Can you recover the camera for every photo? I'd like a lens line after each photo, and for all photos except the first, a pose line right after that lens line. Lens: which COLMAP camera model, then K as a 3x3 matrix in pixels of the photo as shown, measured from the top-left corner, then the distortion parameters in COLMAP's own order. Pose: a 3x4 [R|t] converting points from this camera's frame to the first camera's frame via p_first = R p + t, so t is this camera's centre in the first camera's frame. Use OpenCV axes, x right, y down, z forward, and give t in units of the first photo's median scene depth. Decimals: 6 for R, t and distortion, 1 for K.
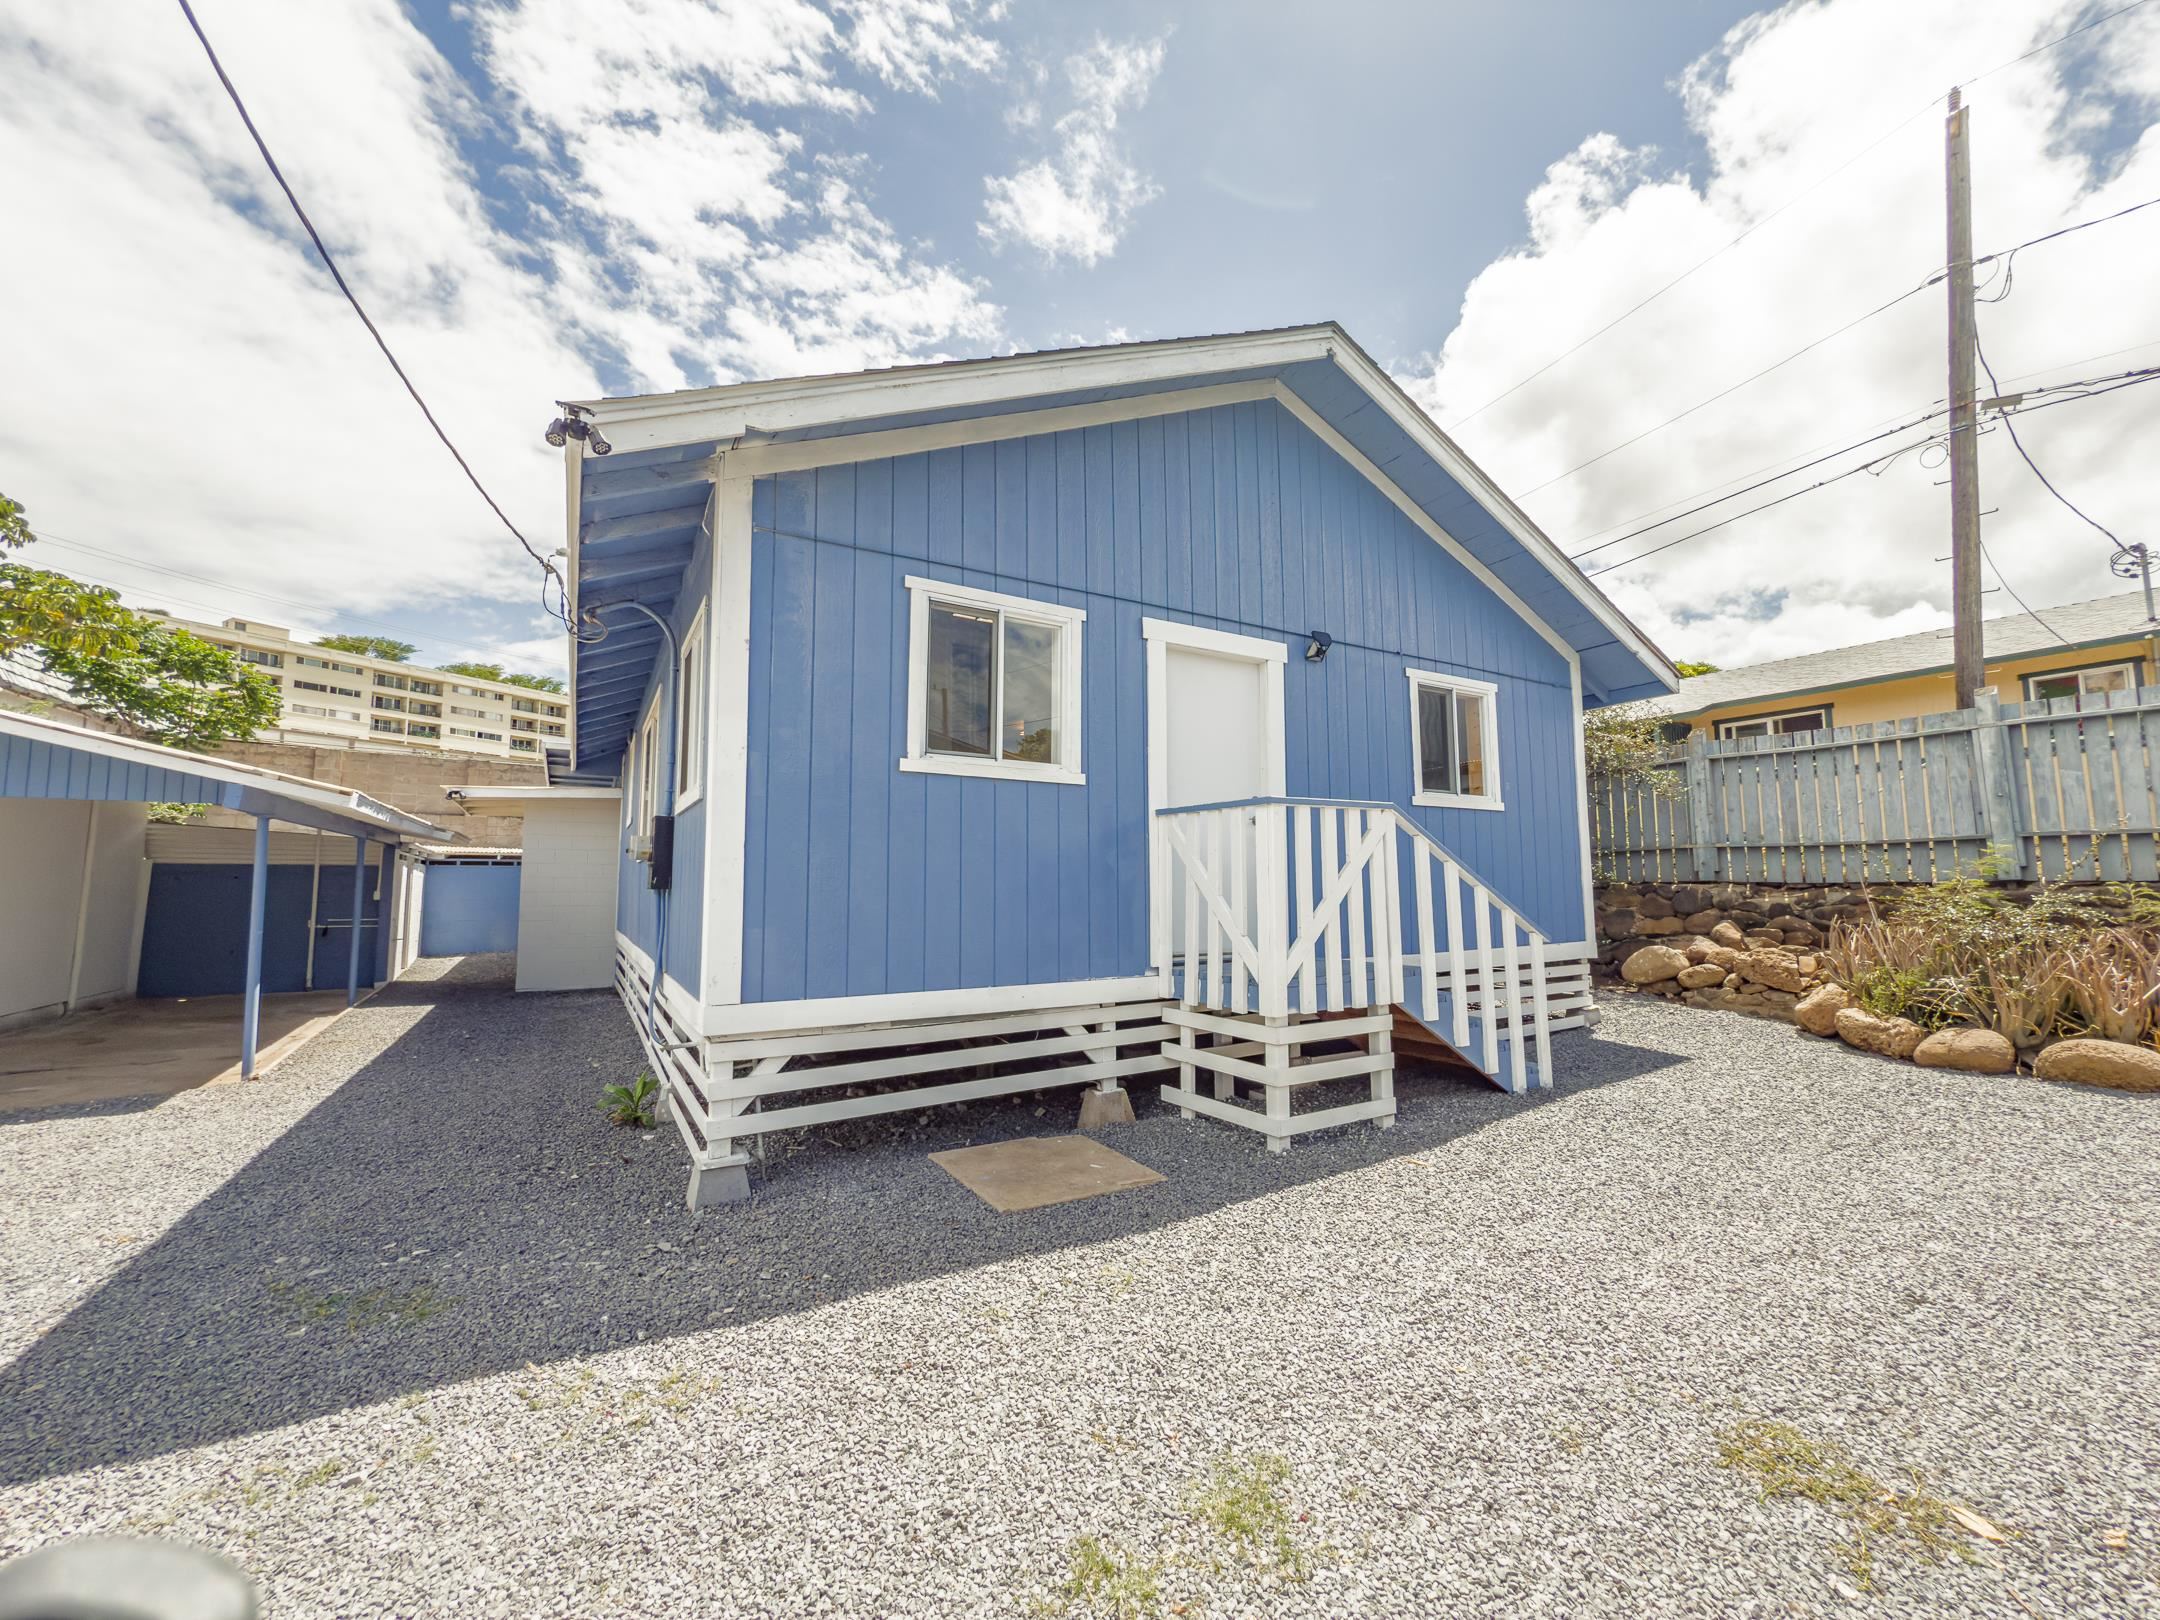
lens RADIAL K [[867.4, 0, 1094.7], [0, 867.4, 810.3], [0, 0, 1]] dist [0.009436, -0.000085]
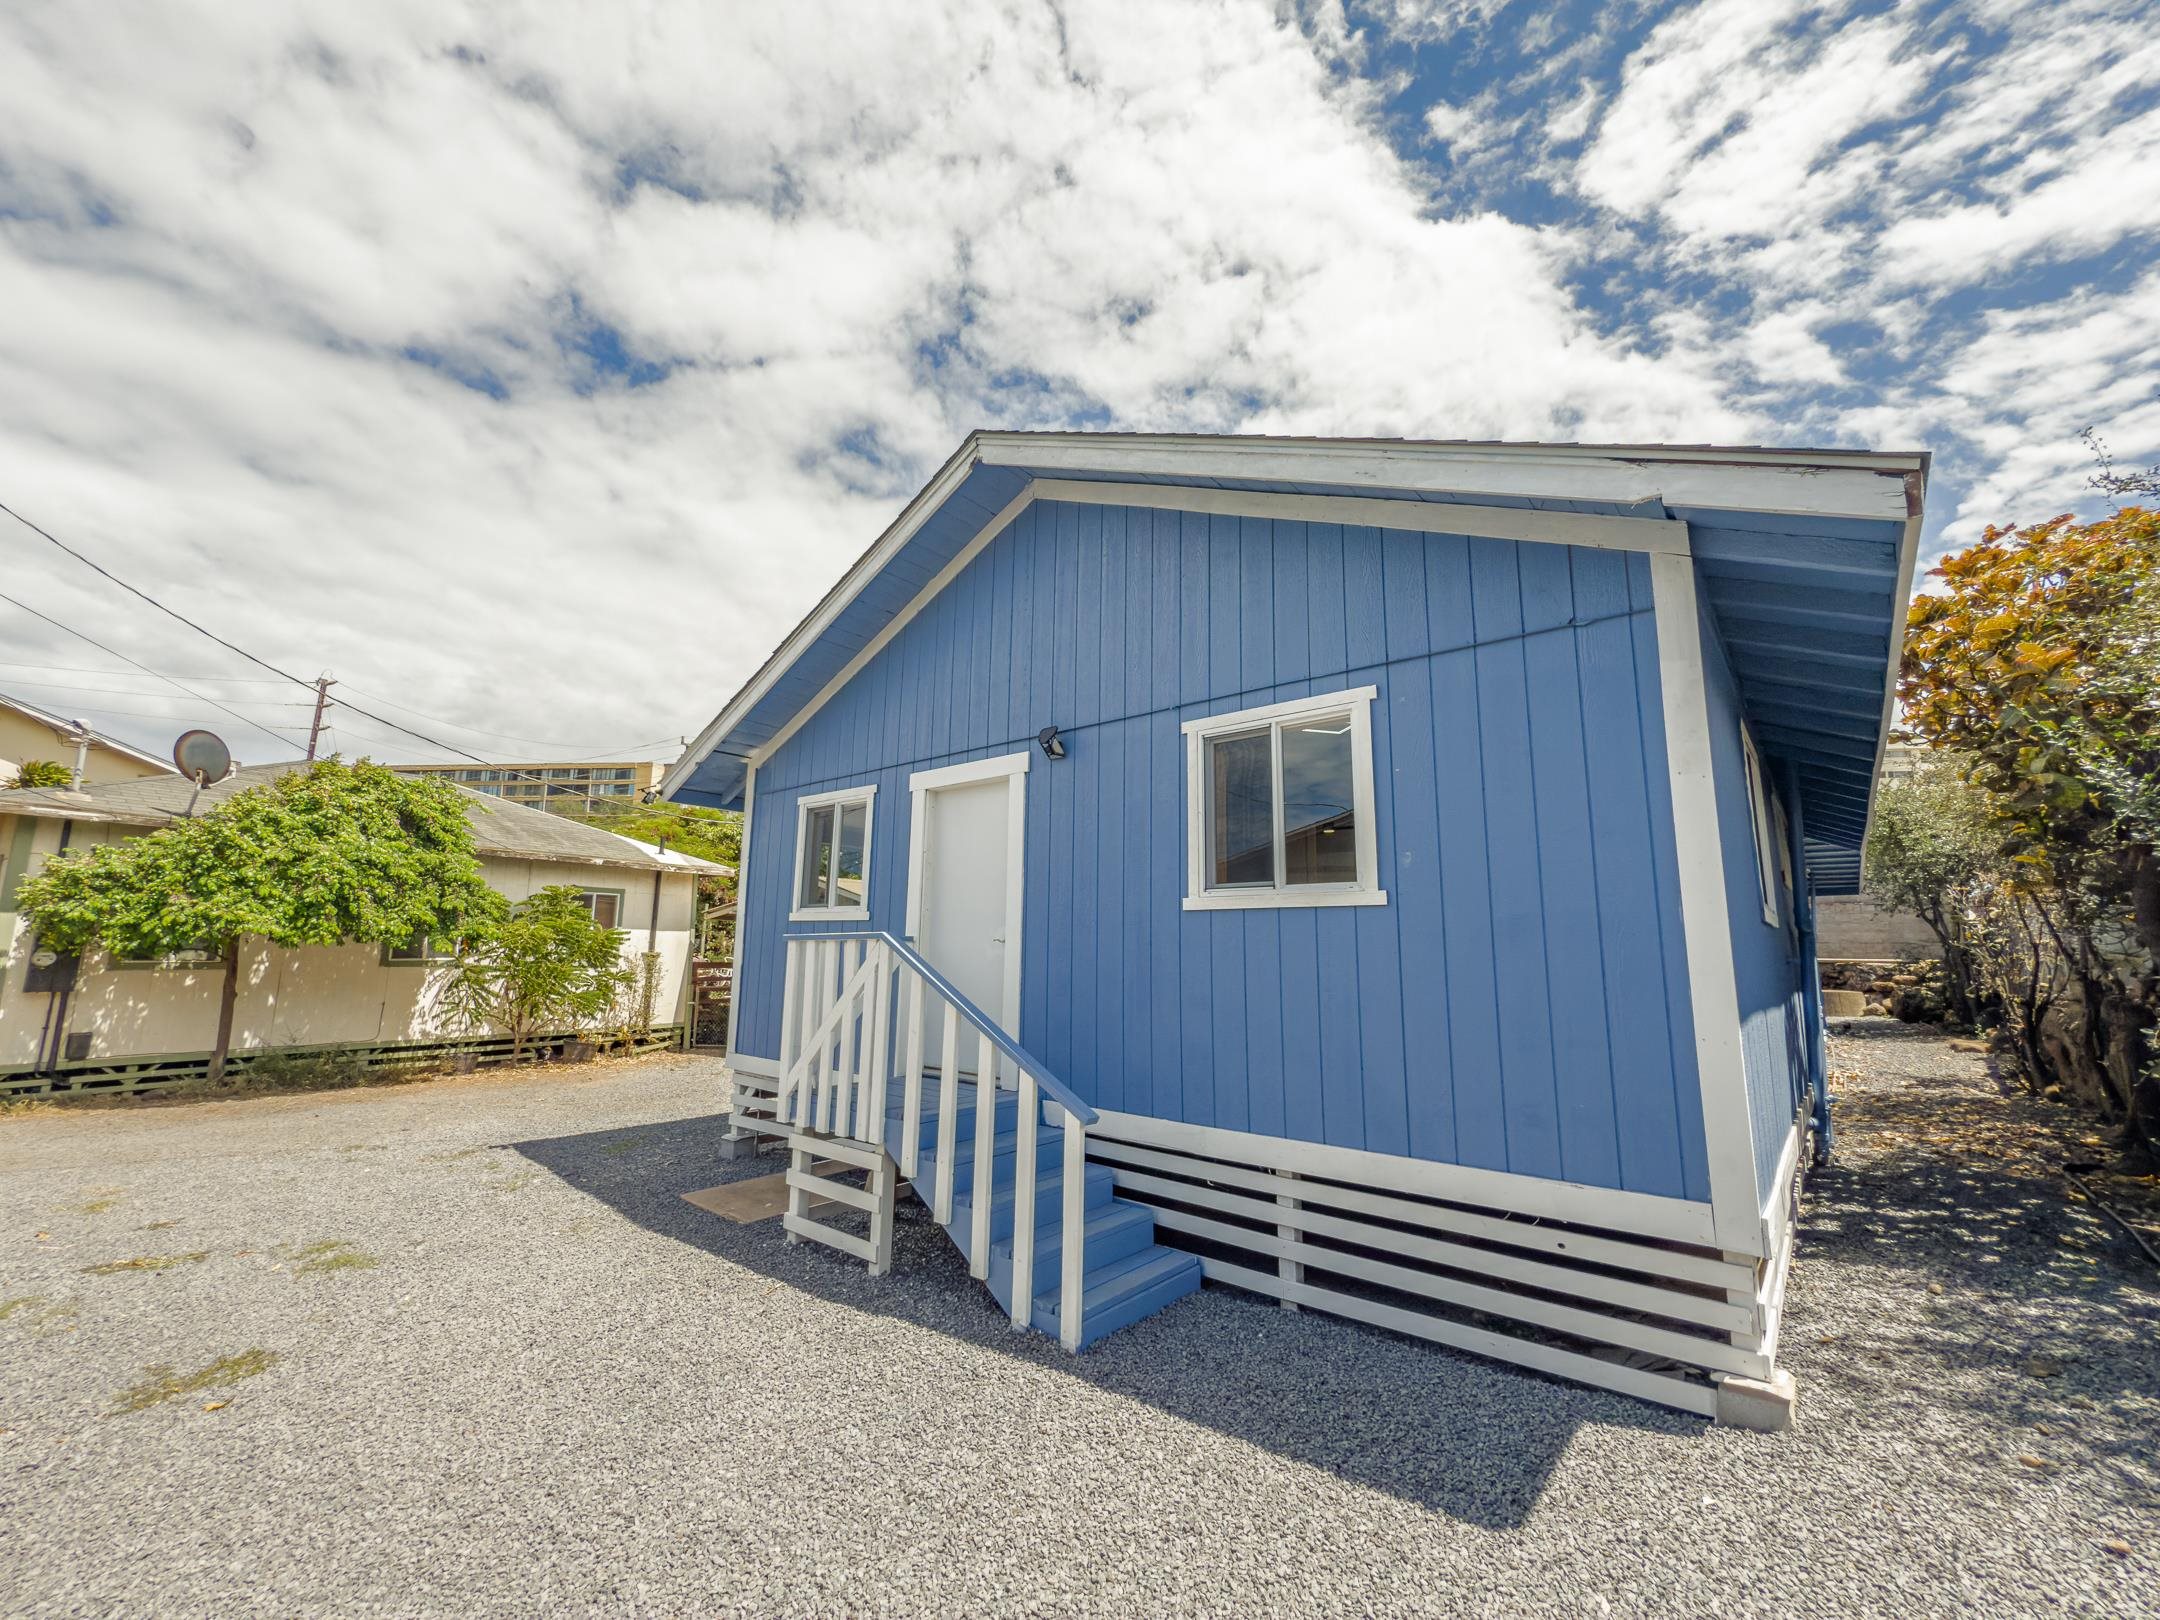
lens RADIAL K [[867.4, 0, 1088.2], [0, 867.4, 813.4], [0, 0, 1]] dist [0.009436, -0.000085]
pose [[0.322553, -0.141173, -0.935965, 1.137827], [0.073989, 0.989550, -0.123757, -0.002260], [0.943655, -0.029332, 0.329628, 0.760031]]
